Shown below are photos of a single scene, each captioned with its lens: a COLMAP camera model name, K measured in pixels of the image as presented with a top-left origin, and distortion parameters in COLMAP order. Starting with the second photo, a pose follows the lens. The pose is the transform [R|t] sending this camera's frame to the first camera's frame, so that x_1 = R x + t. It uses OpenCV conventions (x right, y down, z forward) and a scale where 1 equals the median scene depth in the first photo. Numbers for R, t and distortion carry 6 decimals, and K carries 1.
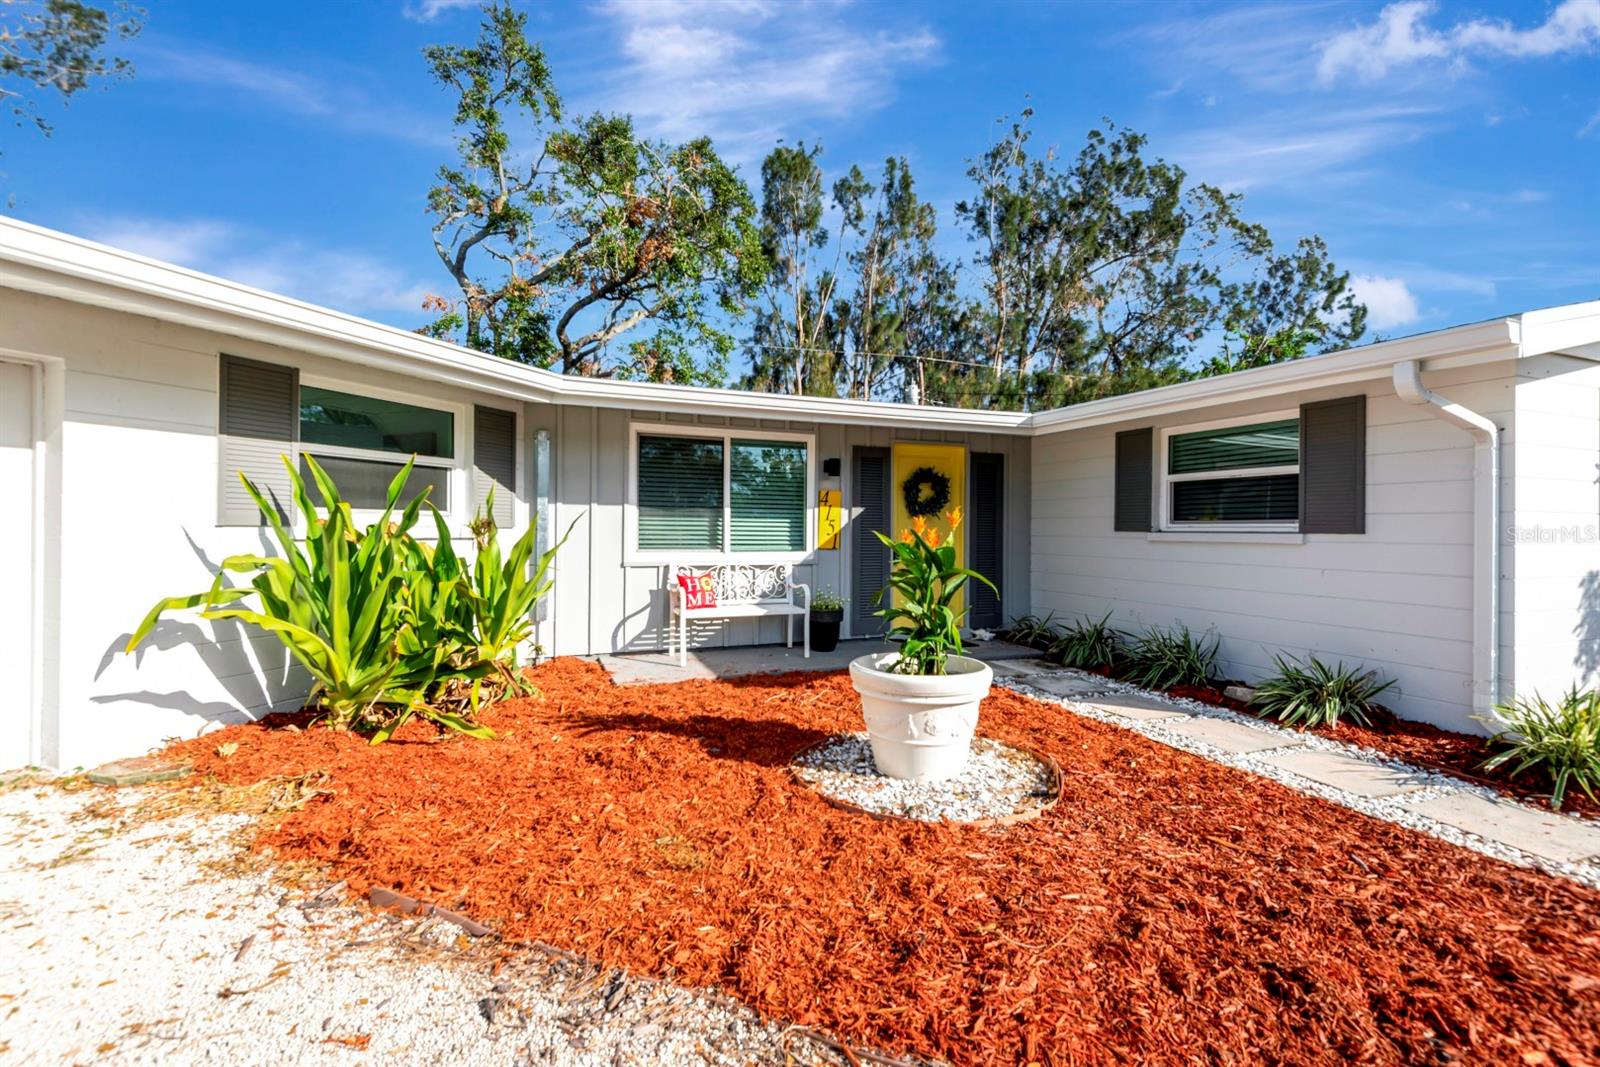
lens RADIAL K [[711.2, 0, 815.0], [0, 711.2, 522.2], [0, 0, 1]] dist [0.023922, -0.025920]
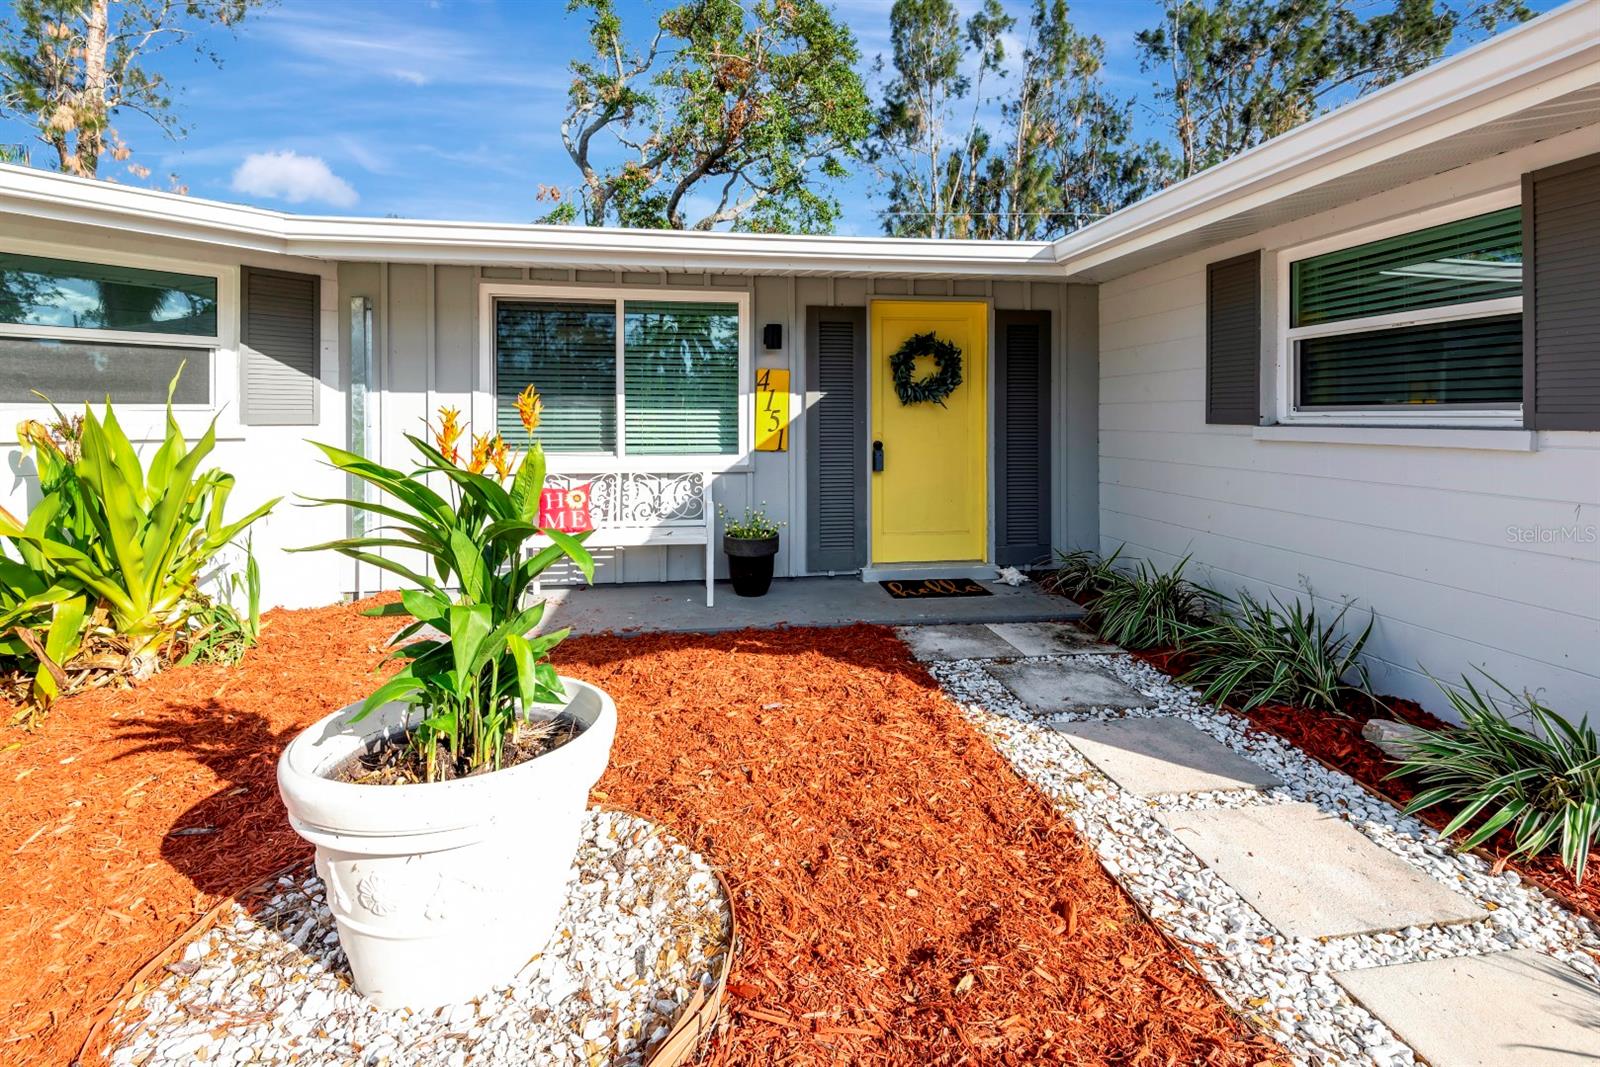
lens RADIAL K [[755.0, 0, 803.8], [0, 755.0, 409.7], [0, 0, 1]] dist [-0.009070, -0.000849]
pose [[0.968885, -0.008710, -0.247360, 0.235933], [0.007974, 0.999960, -0.003978, -0.000246], [0.247385, 0.001881, 0.968915, 0.273503]]
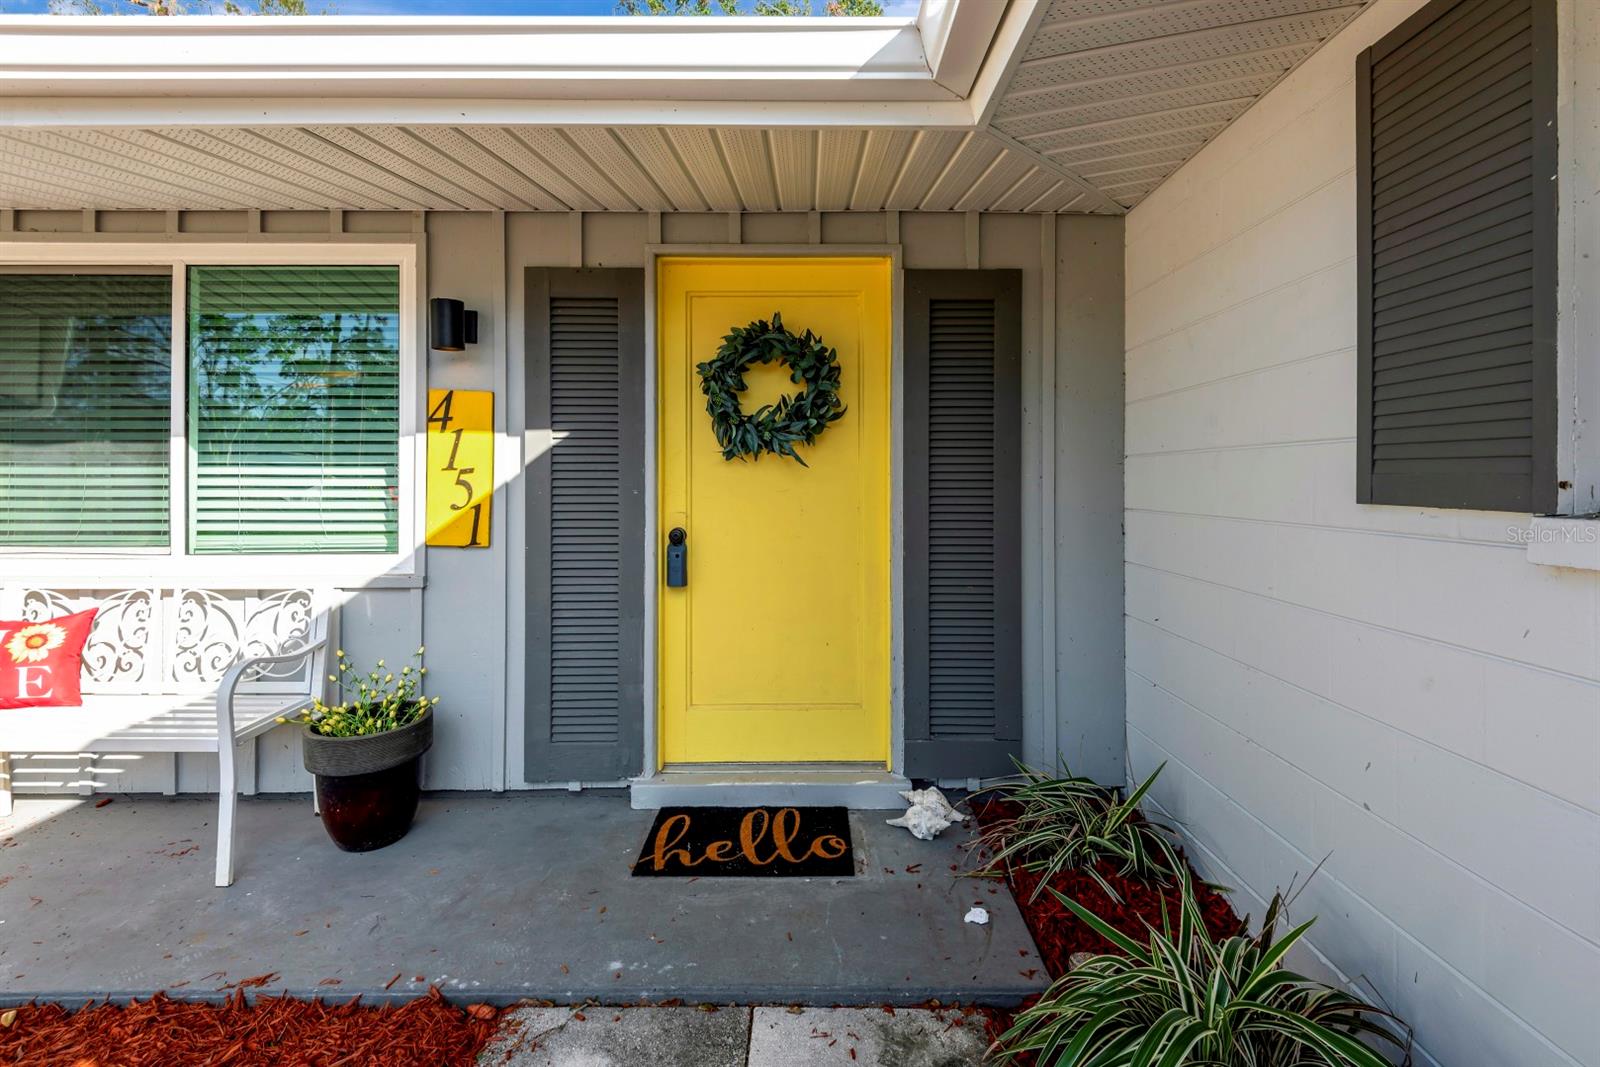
lens RADIAL K [[796.8, 0, 804.0], [0, 796.8, 475.4], [0, 0, 1]] dist [0.001088, -0.000173]
pose [[0.931369, -0.008118, -0.363985, 0.336213], [0.007096, 0.999966, -0.004145, 0.003343], [0.364006, 0.001277, 0.931396, 0.671583]]
